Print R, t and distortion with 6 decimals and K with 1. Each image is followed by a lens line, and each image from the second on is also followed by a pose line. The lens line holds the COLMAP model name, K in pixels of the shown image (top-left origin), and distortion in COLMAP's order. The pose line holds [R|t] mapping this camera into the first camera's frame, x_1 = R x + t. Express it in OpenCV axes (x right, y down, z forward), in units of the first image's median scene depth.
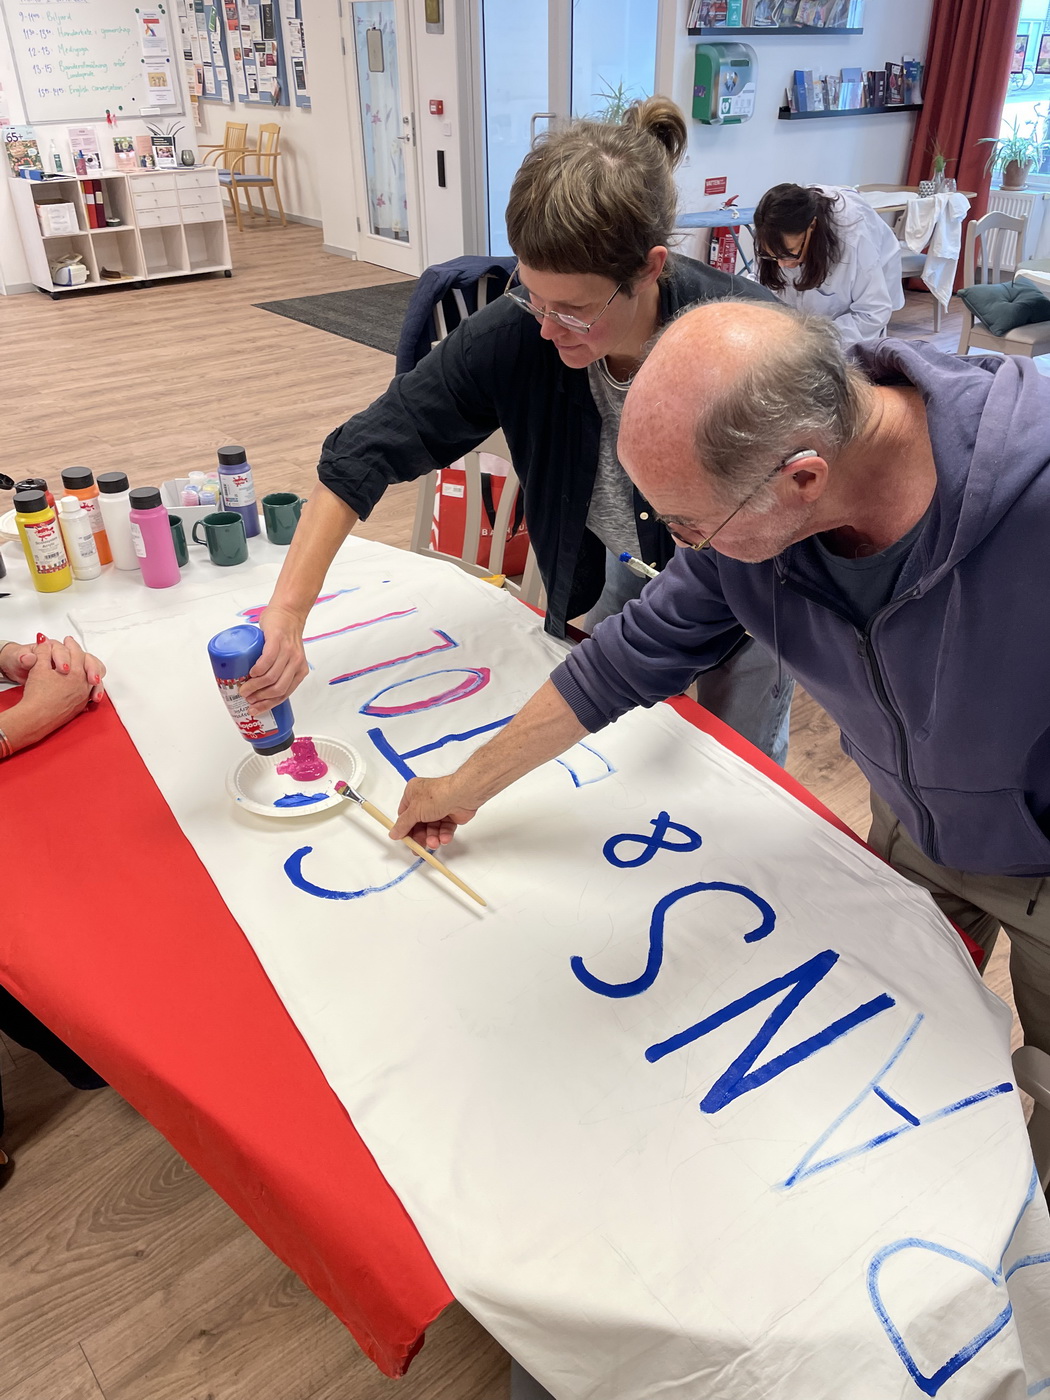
lens RADIAL K [[1081.9, 0, 525.0], [0, 1081.9, 700.0], [0, 0, 1]] dist [0.022520, -0.000803]
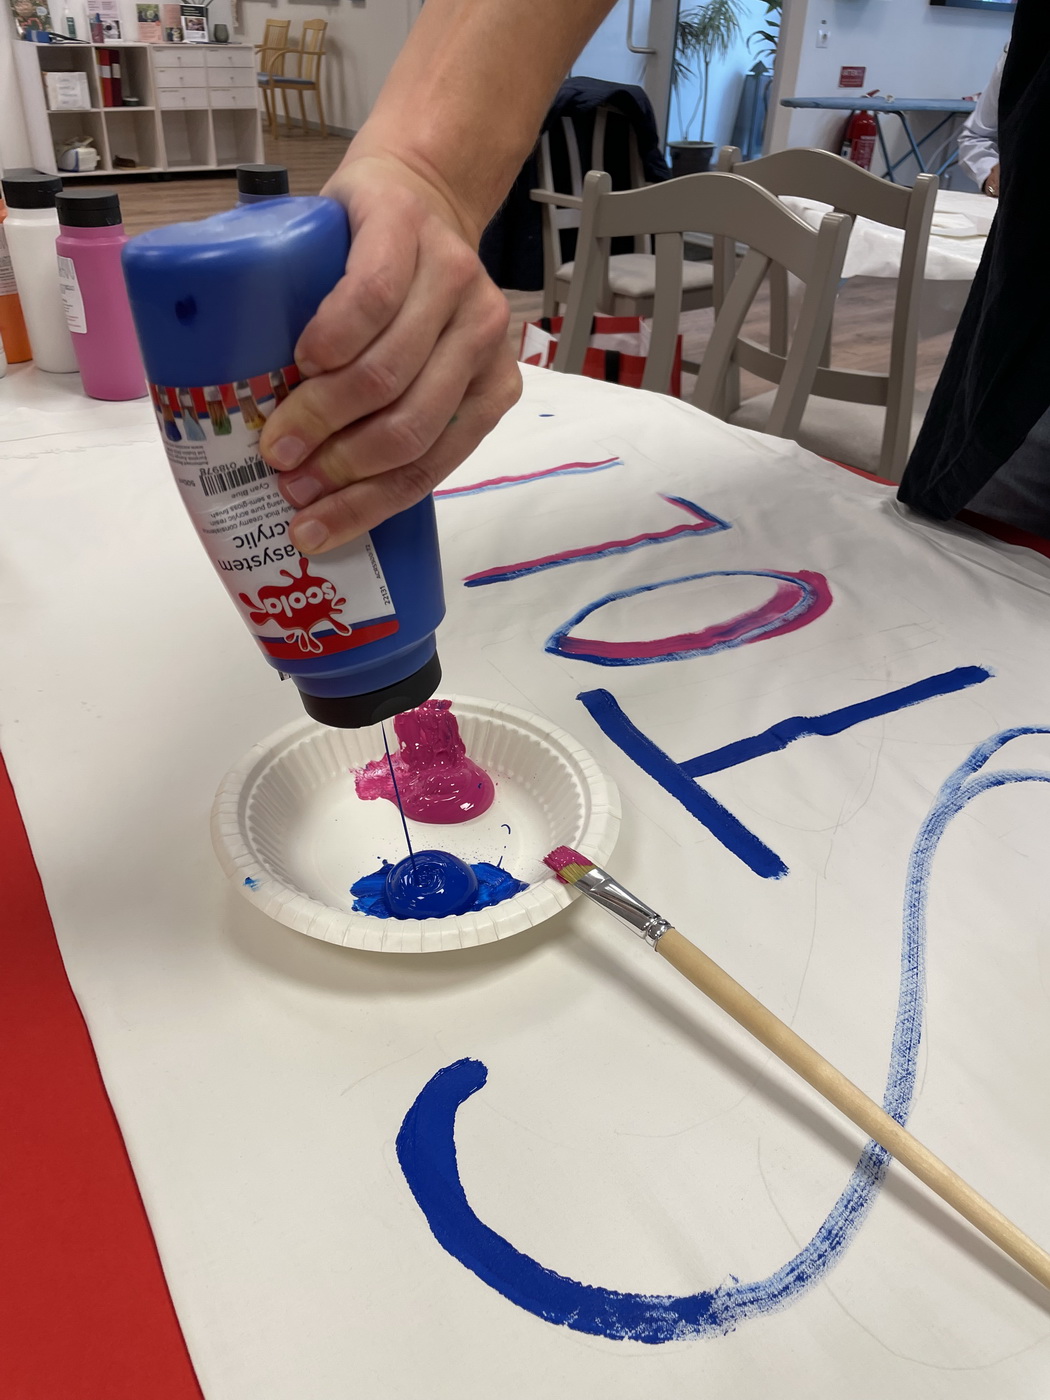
lens RADIAL K [[1074.2, 0, 523.0], [0, 1074.2, 719.0], [0, 0, 1]] dist [0.002484, -0.007861]
pose [[0.998217, 0.059651, -0.001980, -0.038384], [-0.059566, 0.997779, 0.029799, 0.006240], [0.003753, -0.029628, 0.999554, 0.141930]]
